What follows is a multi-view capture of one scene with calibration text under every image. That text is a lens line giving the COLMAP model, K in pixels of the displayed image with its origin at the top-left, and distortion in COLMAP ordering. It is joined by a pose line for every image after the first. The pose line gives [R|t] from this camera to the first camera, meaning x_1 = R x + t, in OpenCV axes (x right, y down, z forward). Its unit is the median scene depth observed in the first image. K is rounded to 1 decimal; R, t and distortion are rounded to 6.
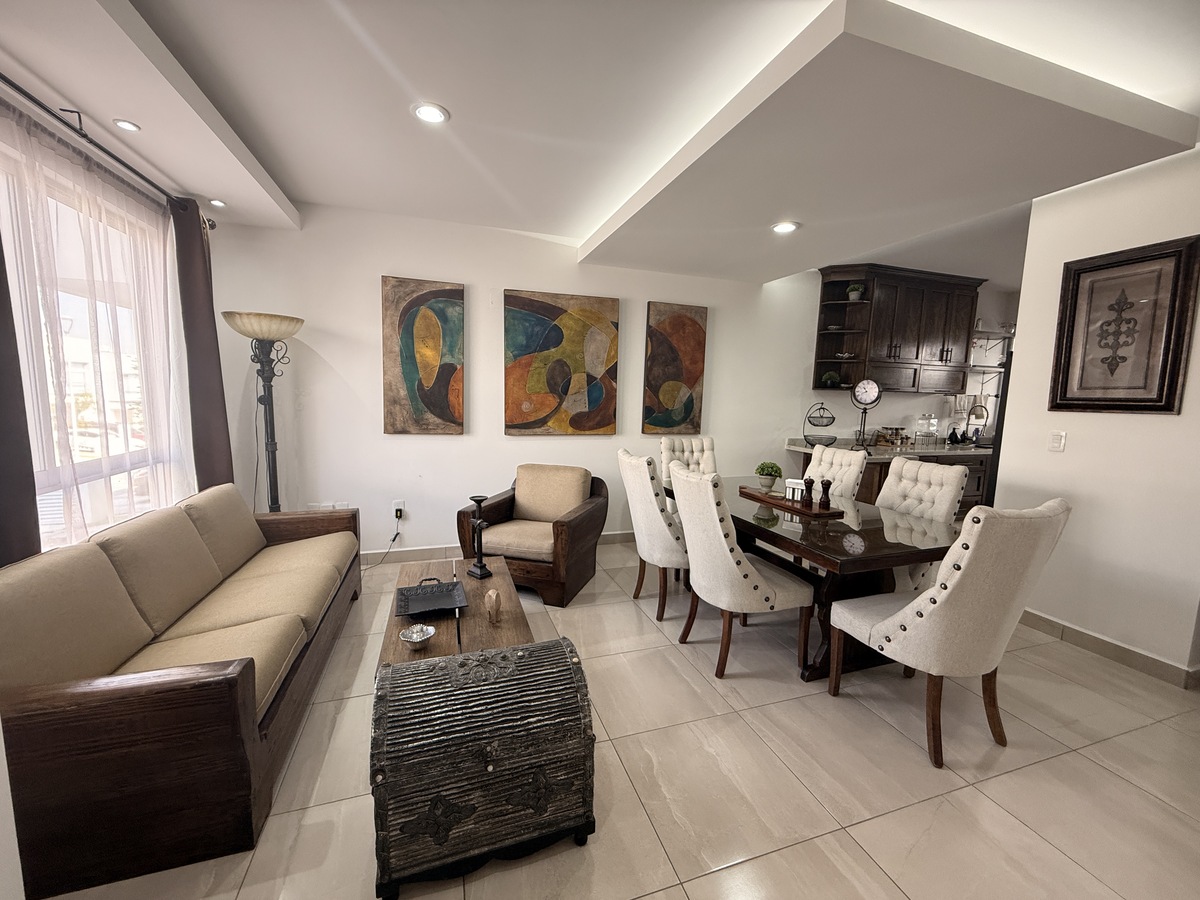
lens RADIAL K [[477.8, 0, 595.3], [0, 477.8, 449.2], [0, 0, 1]] dist [-0.002203, 0.000505]
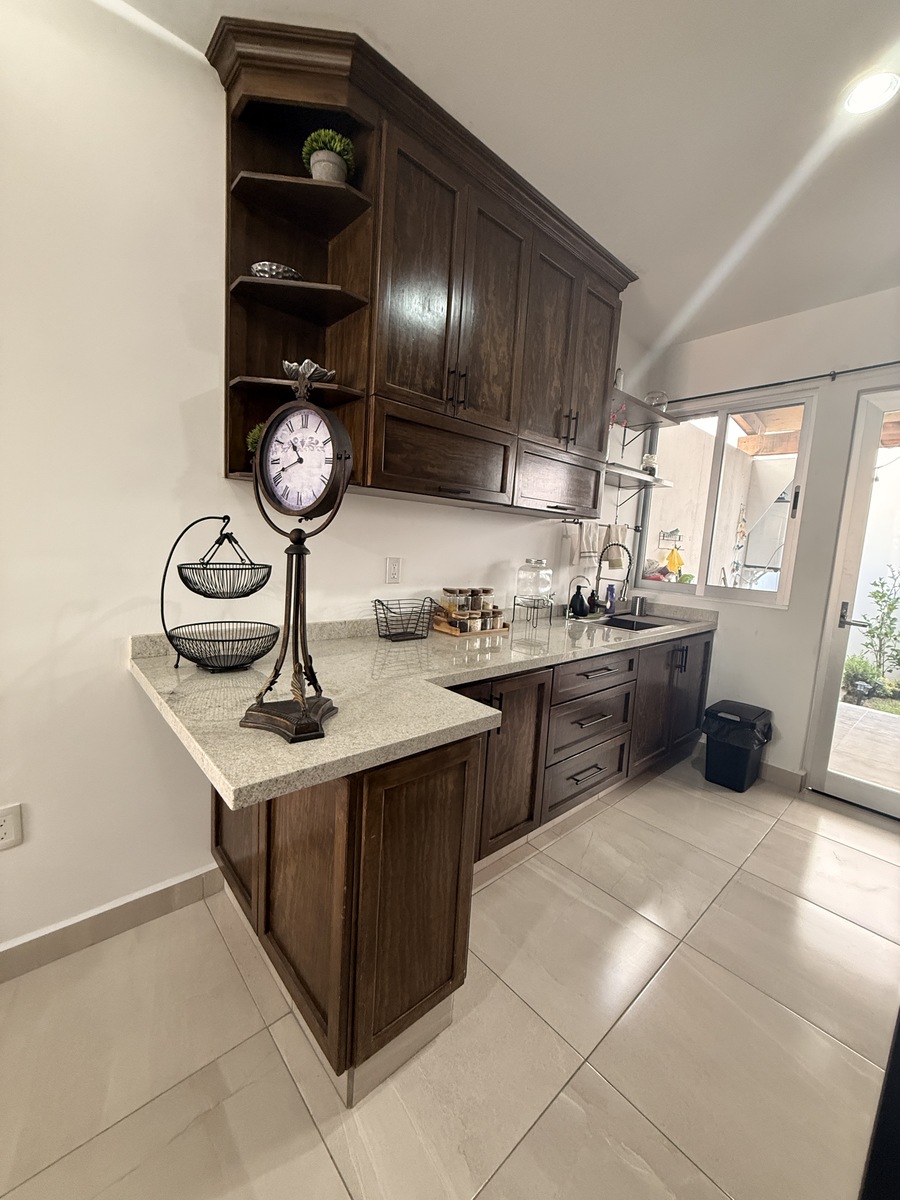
lens RADIAL K [[477.8, 0, 454.7], [0, 477.8, 597.5], [0, 0, 1]] dist [-0.002203, 0.000505]
pose [[0.911606, -0.021427, 0.410507, 0.557220], [0.014360, 0.999691, 0.020292, -0.059599], [-0.410815, -0.012603, 0.911632, 0.780366]]
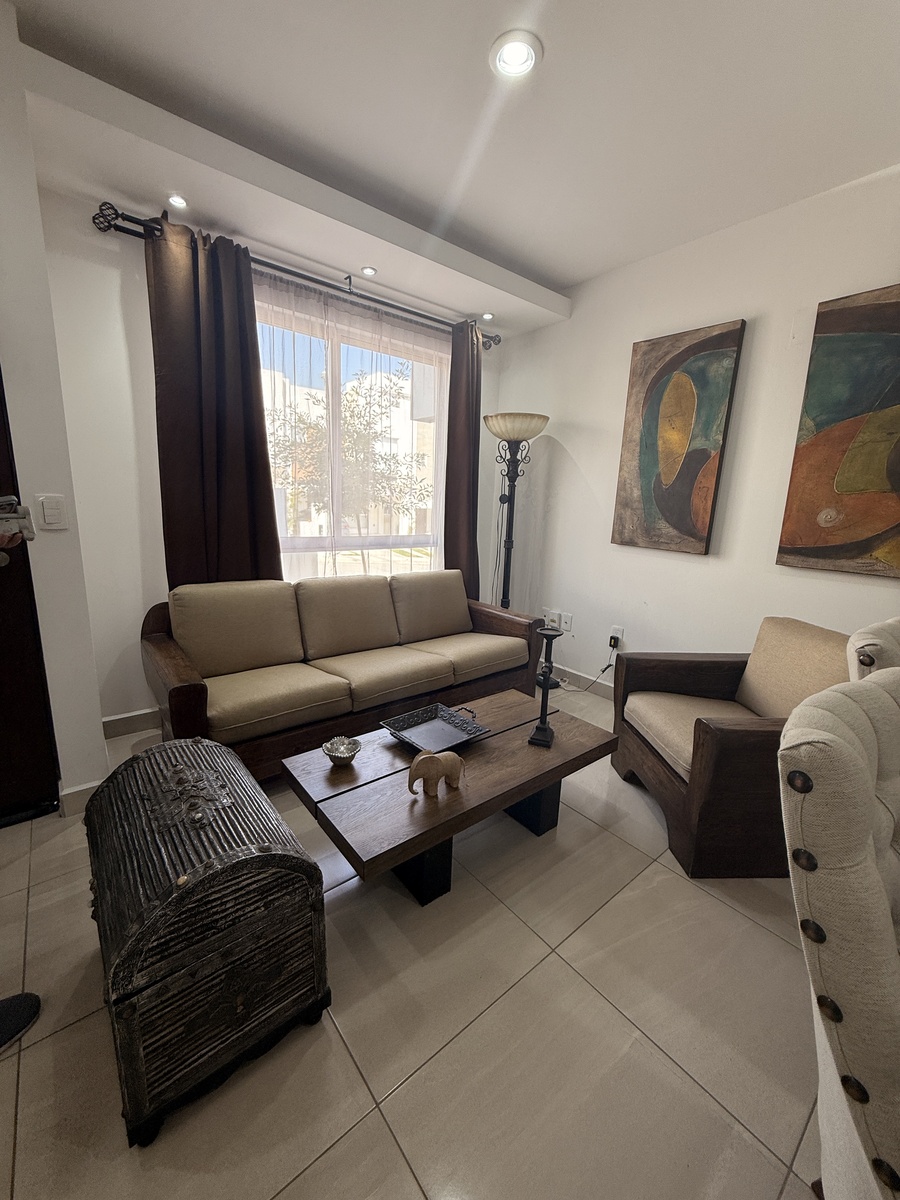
lens RADIAL K [[477.8, 0, 448.5], [0, 477.8, 598.6], [0, 0, 1]] dist [-0.002203, 0.000505]
pose [[0.357163, 0.182077, -0.916124, 0.213152], [-0.140378, 0.980140, 0.140072, -0.013441], [0.923433, 0.078575, 0.375629, 0.391712]]
